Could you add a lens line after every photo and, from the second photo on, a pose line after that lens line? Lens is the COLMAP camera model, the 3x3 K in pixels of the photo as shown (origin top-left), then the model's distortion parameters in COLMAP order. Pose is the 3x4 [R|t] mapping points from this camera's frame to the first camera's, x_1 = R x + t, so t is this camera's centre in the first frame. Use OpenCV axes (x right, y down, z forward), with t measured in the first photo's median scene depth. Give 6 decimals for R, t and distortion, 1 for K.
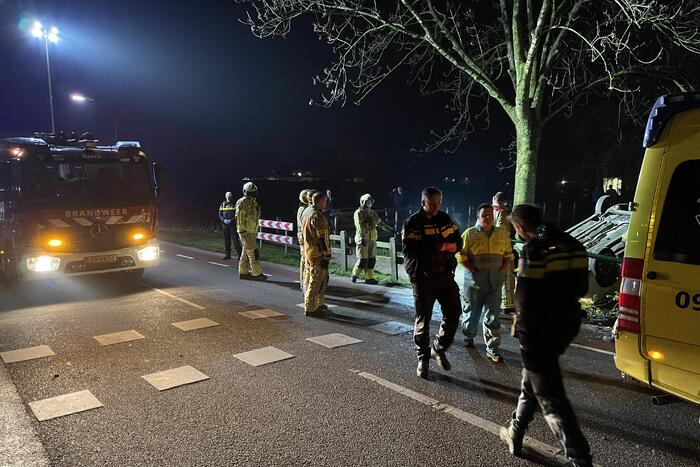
lens RADIAL K [[525.3, 0, 347.5], [0, 525.3, 226.6], [0, 0, 1]] dist [0.054592, -0.052460]
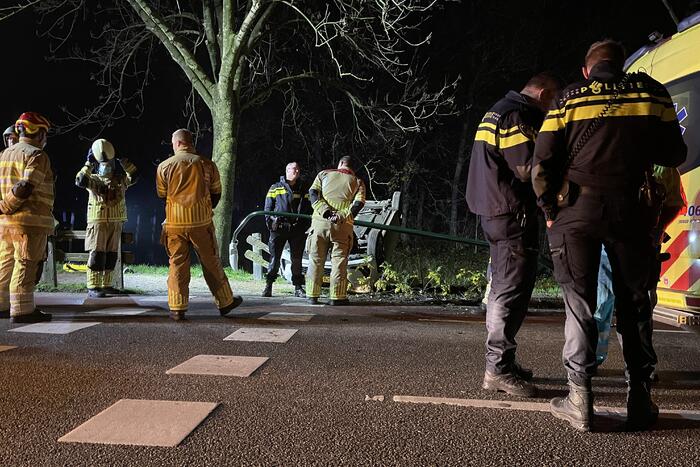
lens RADIAL K [[525.3, 0, 344.0], [0, 525.3, 233.8], [0, 0, 1]] dist [0.054592, -0.052460]
pose [[0.685135, 0.009547, 0.728354, -0.211737], [0.027198, 0.998882, -0.038677, 0.069880], [-0.727909, 0.046309, 0.684109, 0.353891]]
